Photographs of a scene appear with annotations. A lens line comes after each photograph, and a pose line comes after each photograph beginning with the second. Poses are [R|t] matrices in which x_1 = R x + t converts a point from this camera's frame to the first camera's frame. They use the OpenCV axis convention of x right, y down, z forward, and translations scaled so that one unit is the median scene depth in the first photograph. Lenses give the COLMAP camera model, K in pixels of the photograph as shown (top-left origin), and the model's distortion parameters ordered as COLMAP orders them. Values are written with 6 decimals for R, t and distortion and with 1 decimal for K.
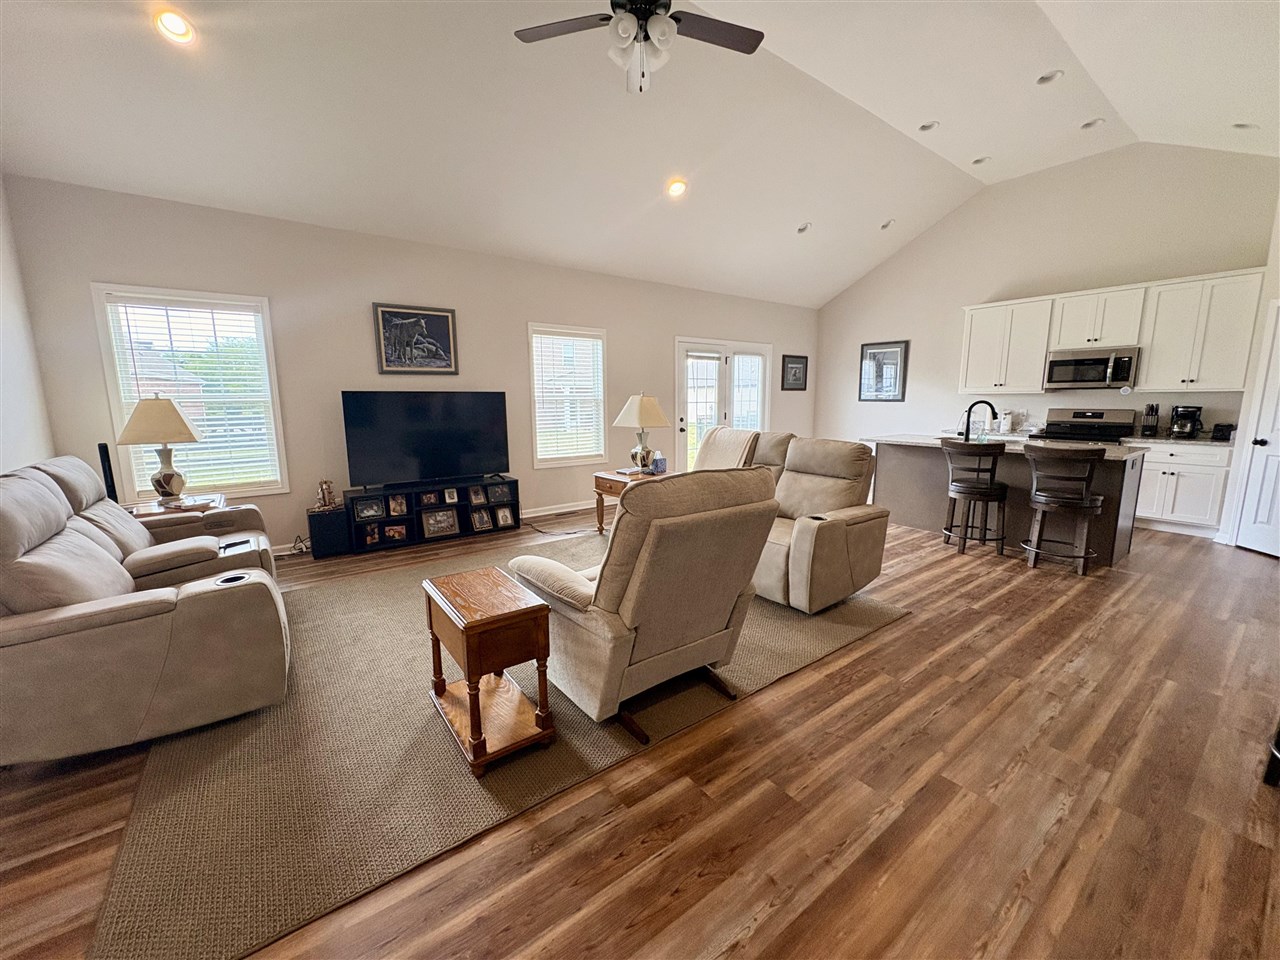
lens RADIAL K [[507.7, 0, 636.5], [0, 507.7, 479.3], [0, 0, 1]] dist [0.002265, -0.000127]
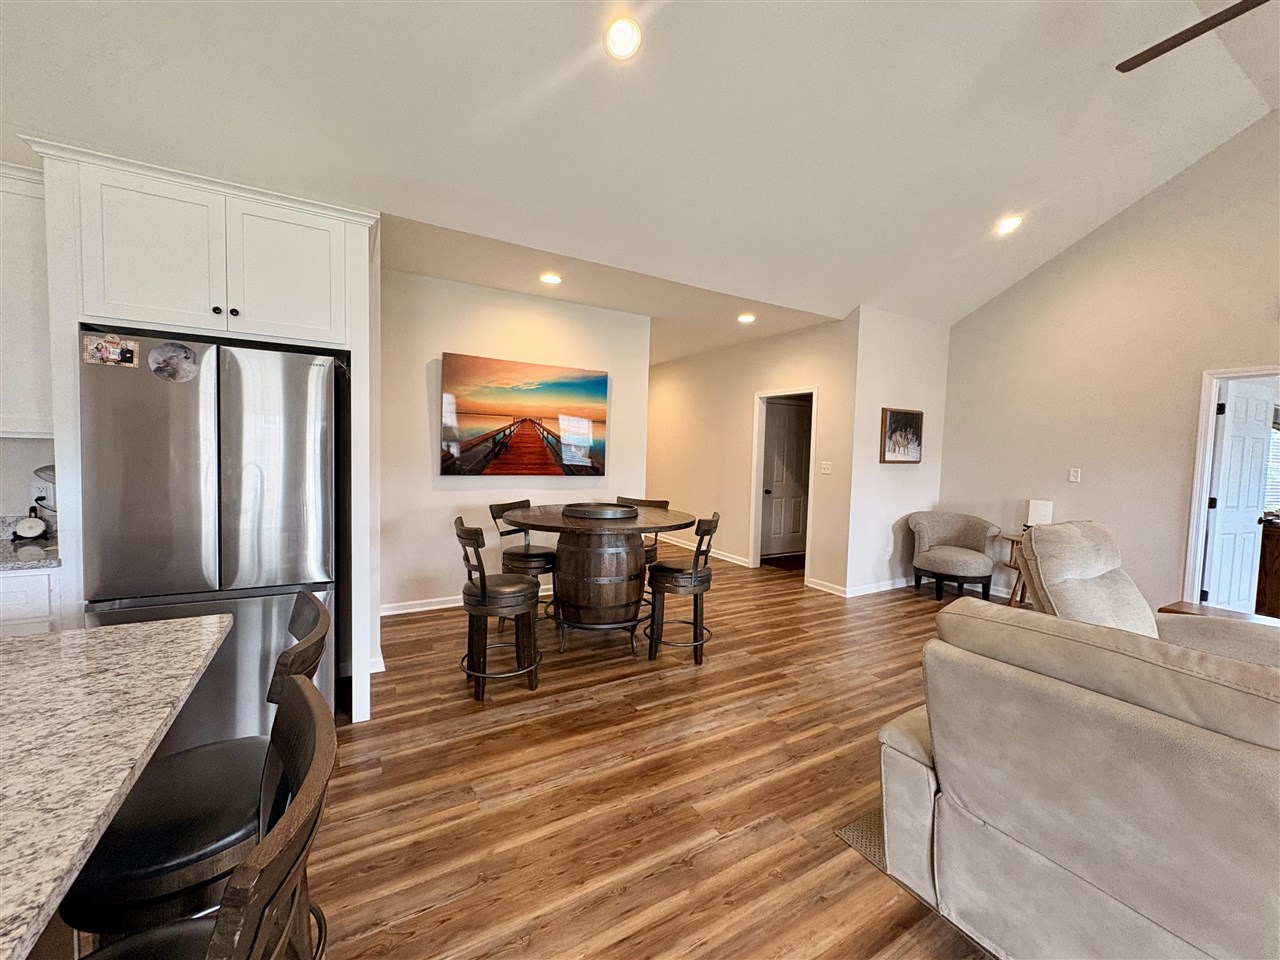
lens RADIAL K [[507.7, 0, 639.9], [0, 507.7, 479.4], [0, 0, 1]] dist [0.002265, -0.000127]
pose [[-0.993150, -0.031596, 0.112489, 0.480550], [-0.006731, 0.976616, 0.214885, -0.176675], [-0.116648, 0.212656, -0.970139, 1.020922]]
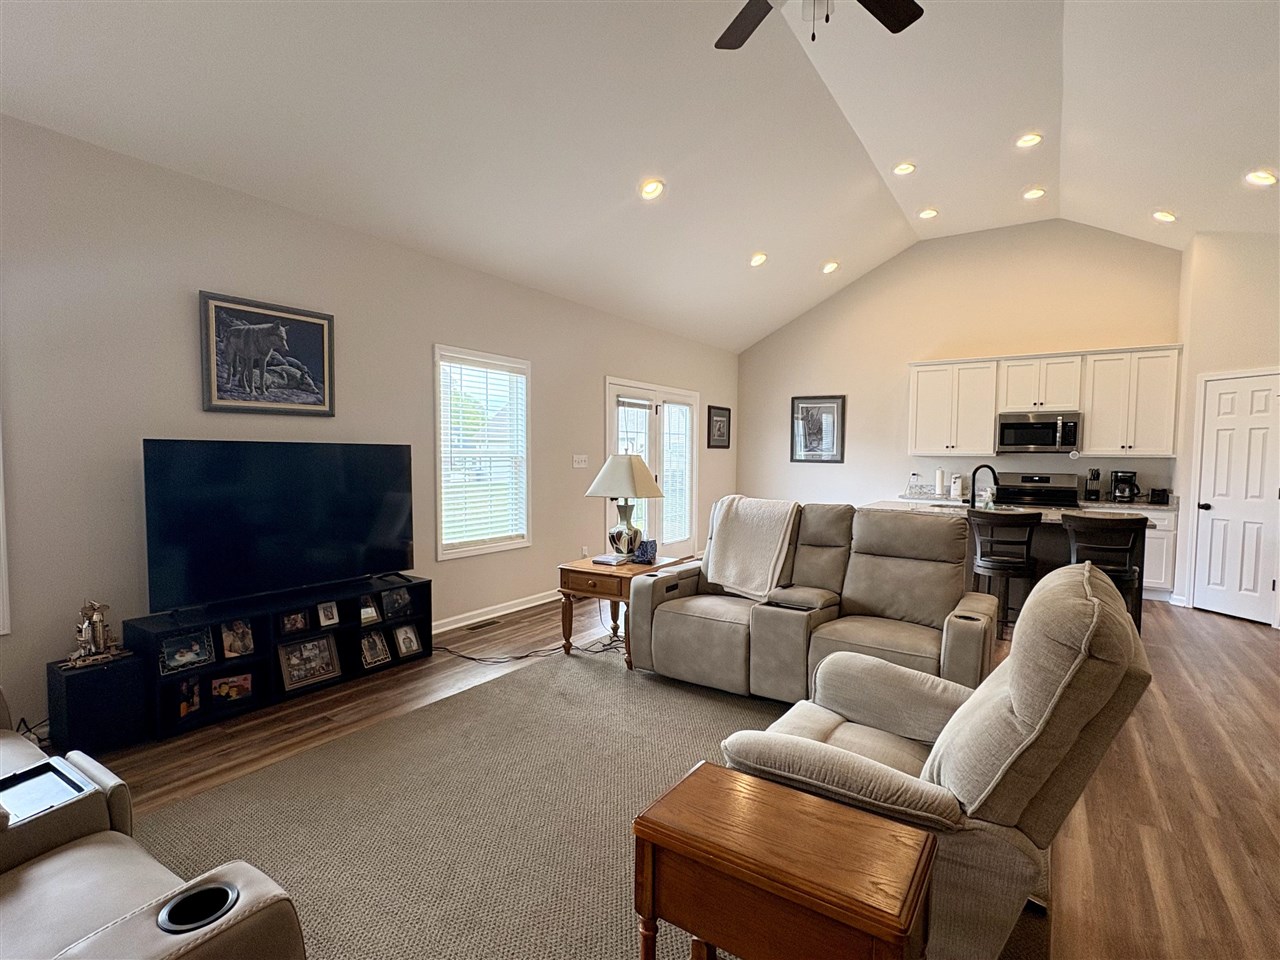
lens RADIAL K [[630.9, 0, 642.7], [0, 630.9, 488.2], [0, 0, 1]] dist [0.007974, 0.004635]
pose [[0.938317, -0.005285, 0.345736, -0.285450], [0.040772, 0.994599, -0.095449, -0.030247], [-0.343365, 0.103658, 0.933464, 0.160905]]
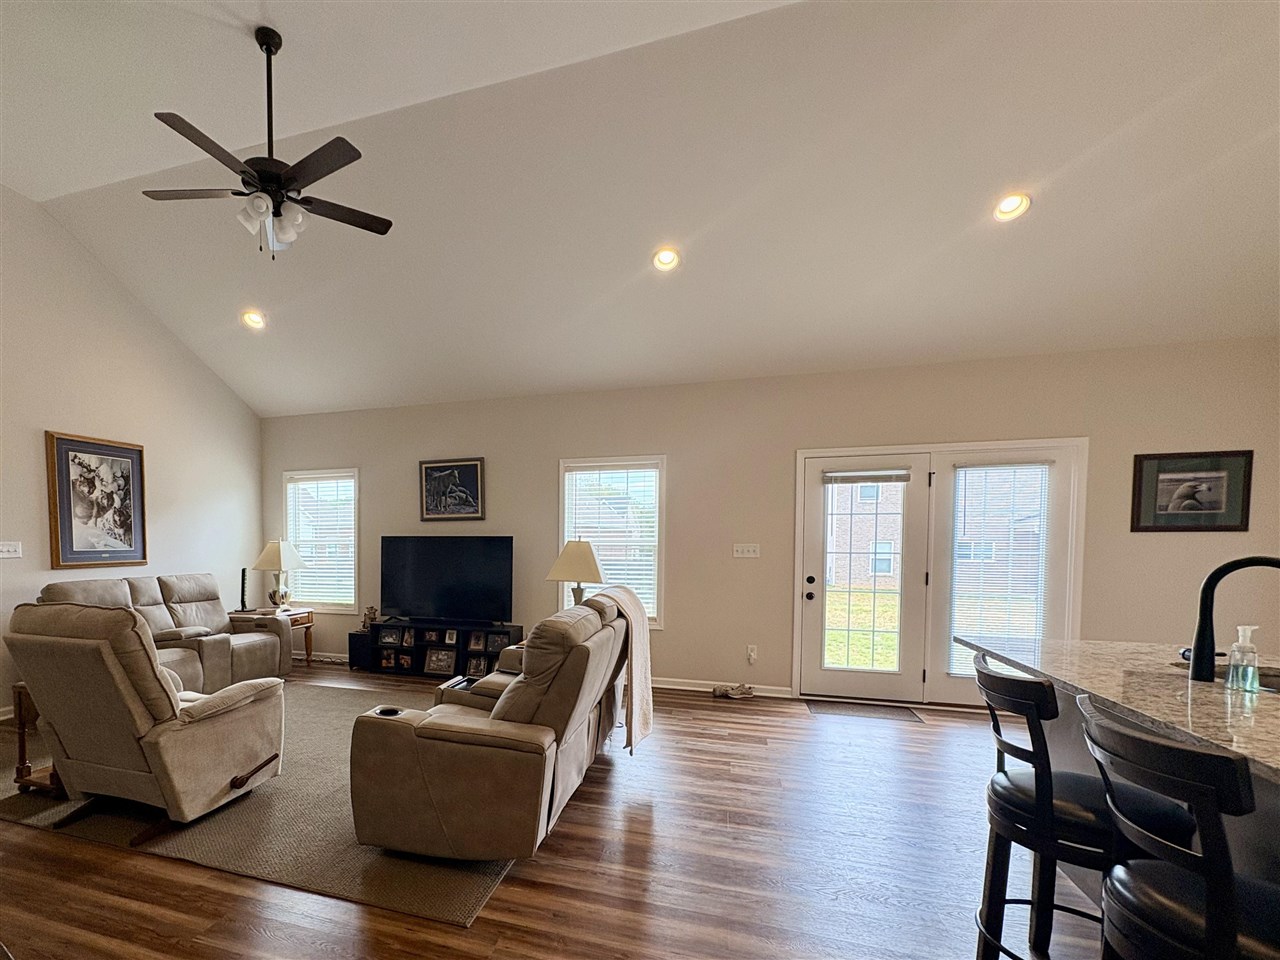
lens RADIAL K [[606.1, 0, 513.6], [0, 606.1, 571.6], [0, 0, 1]] dist [-0.001067, 0.002294]
pose [[0.562538, 0.044279, -0.825585, 0.737087], [-0.138728, 0.989462, -0.041458, -0.067333], [0.815049, 0.137853, 0.562753, 0.415449]]
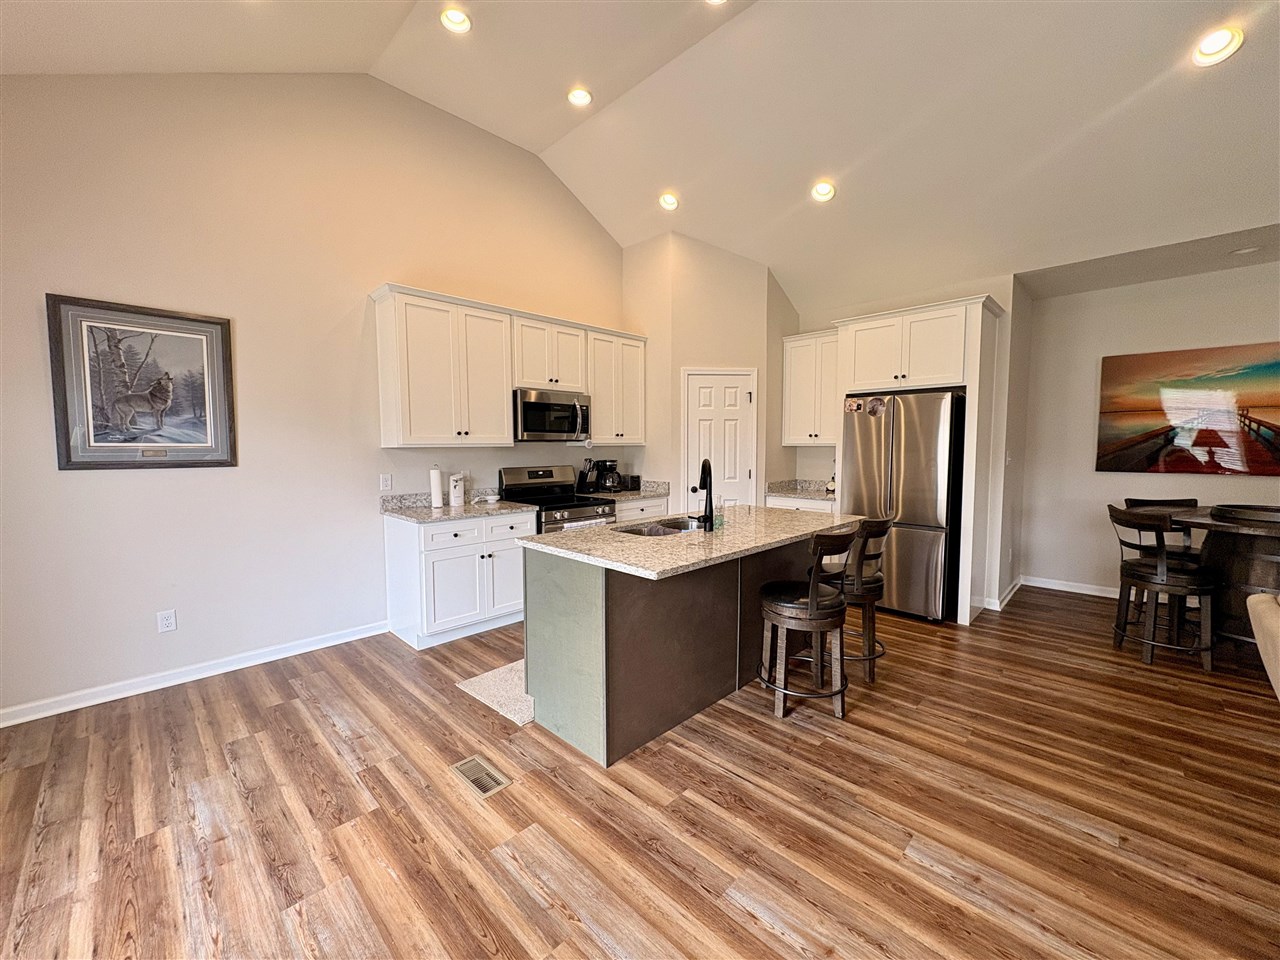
lens RADIAL K [[507.7, 0, 640.9], [0, 507.7, 478.8], [0, 0, 1]] dist [0.002265, -0.000127]
pose [[-0.154254, -0.062384, 0.986060, 0.103886], [0.161738, 0.982948, 0.087488, -0.199304], [-0.974703, 0.172979, -0.141534, 1.176007]]
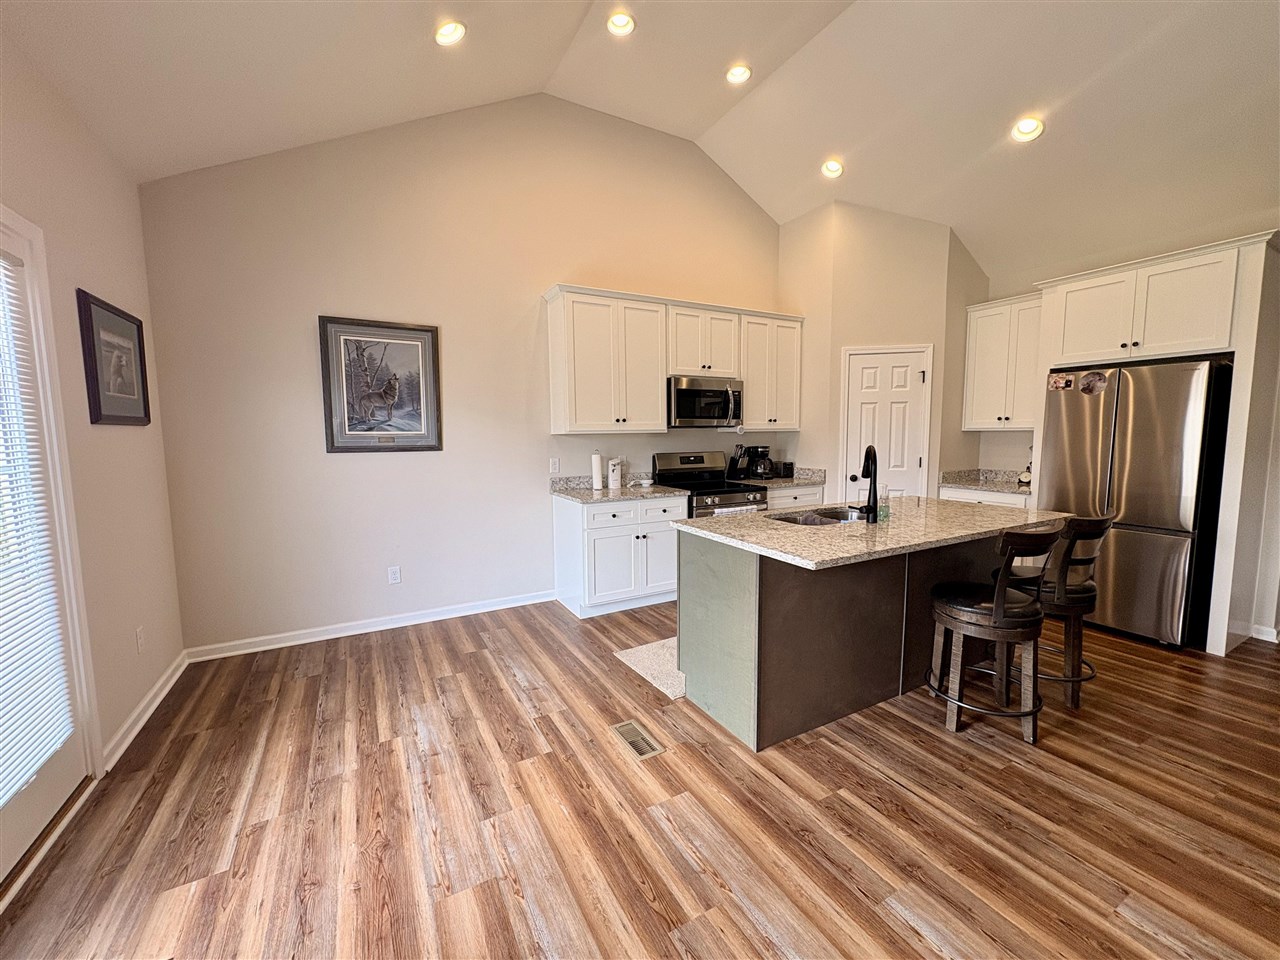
lens RADIAL K [[507.7, 0, 641.8], [0, 507.7, 478.6], [0, 0, 1]] dist [0.002265, -0.000127]
pose [[0.130631, -0.089352, 0.987396, 0.097314], [0.166894, 0.983700, 0.066938, -0.200744], [-0.977283, 0.156046, 0.143414, 1.183356]]
